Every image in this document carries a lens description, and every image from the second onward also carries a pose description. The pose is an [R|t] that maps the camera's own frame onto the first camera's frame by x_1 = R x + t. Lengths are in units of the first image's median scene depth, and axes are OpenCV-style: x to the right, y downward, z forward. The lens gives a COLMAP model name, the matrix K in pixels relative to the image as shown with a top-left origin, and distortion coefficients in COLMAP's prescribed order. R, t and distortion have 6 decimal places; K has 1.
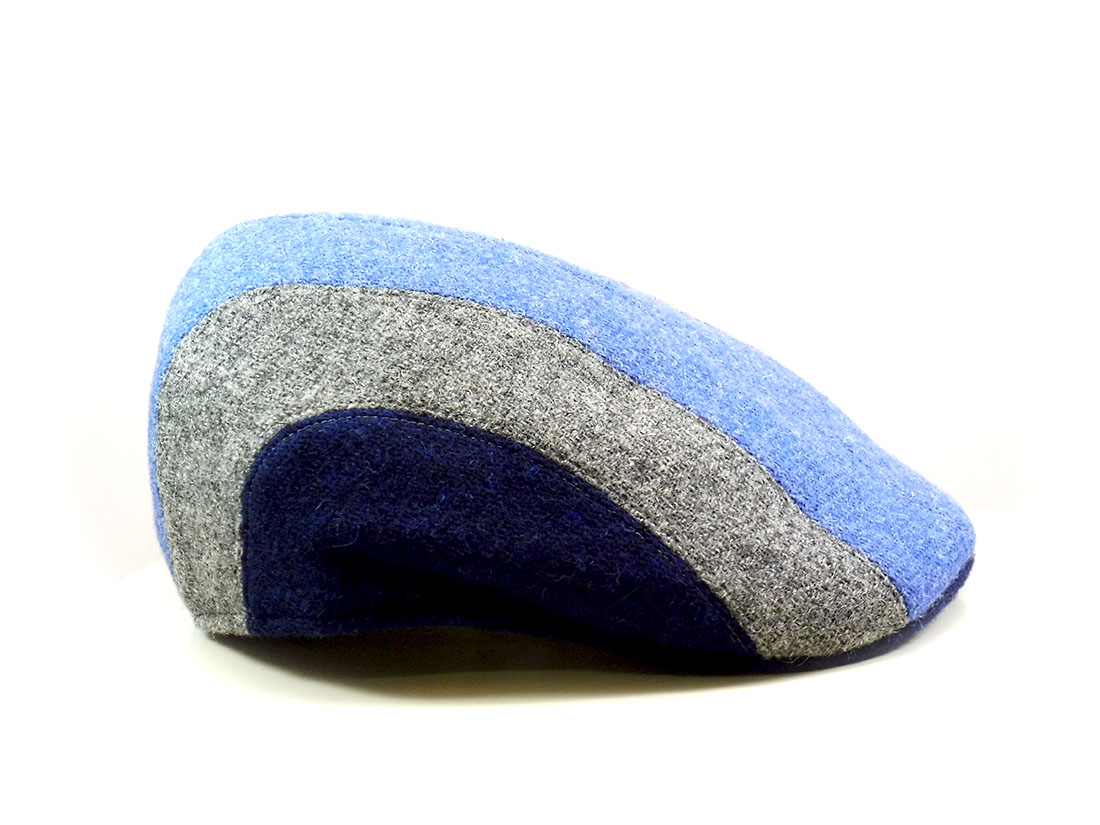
lens RADIAL K [[3677.8, 0, 557.2], [0, 3677.8, 413.0], [0, 0, 1]] dist [1.176818, 0.000000]
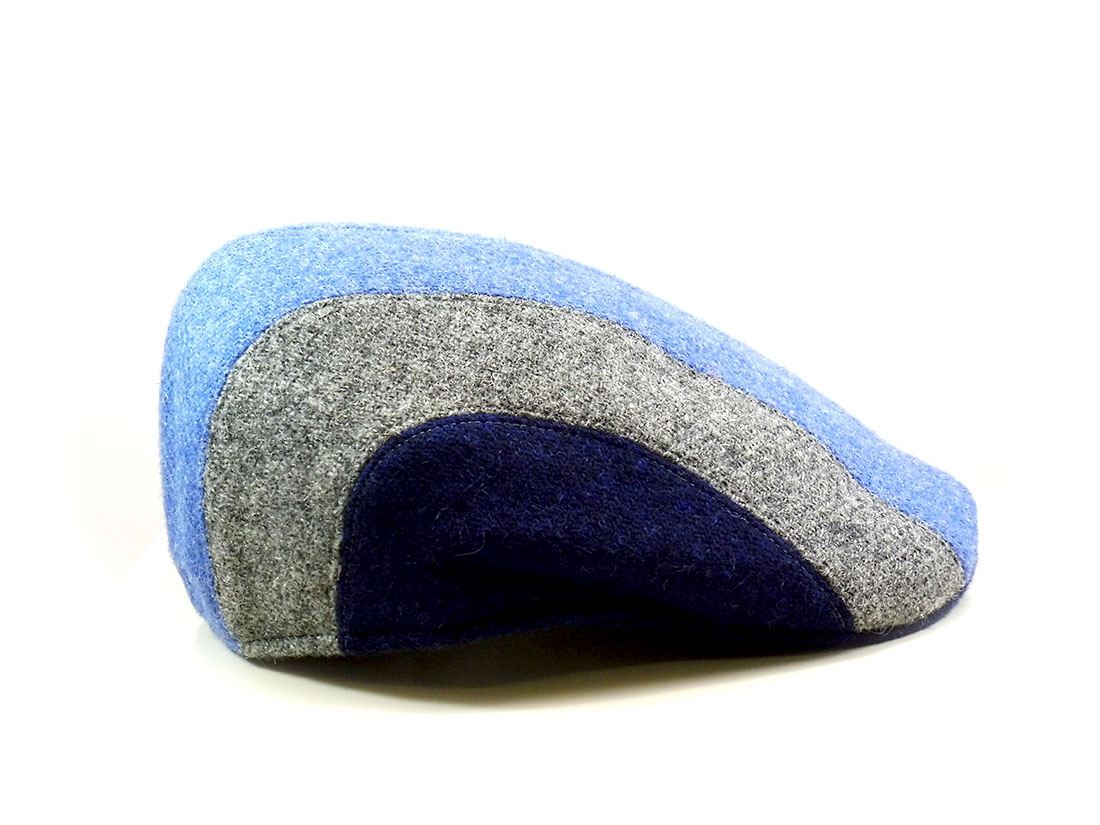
lens RADIAL K [[3677.8, 0, 552.6], [0, 3677.8, 416.8], [0, 0, 1]] dist [1.176818, 0.000000]
pose [[0.949201, -0.070695, 0.306626, -0.331115], [0.071858, 0.997387, 0.007510, -0.006299], [-0.306356, 0.014905, 0.951800, 0.052923]]
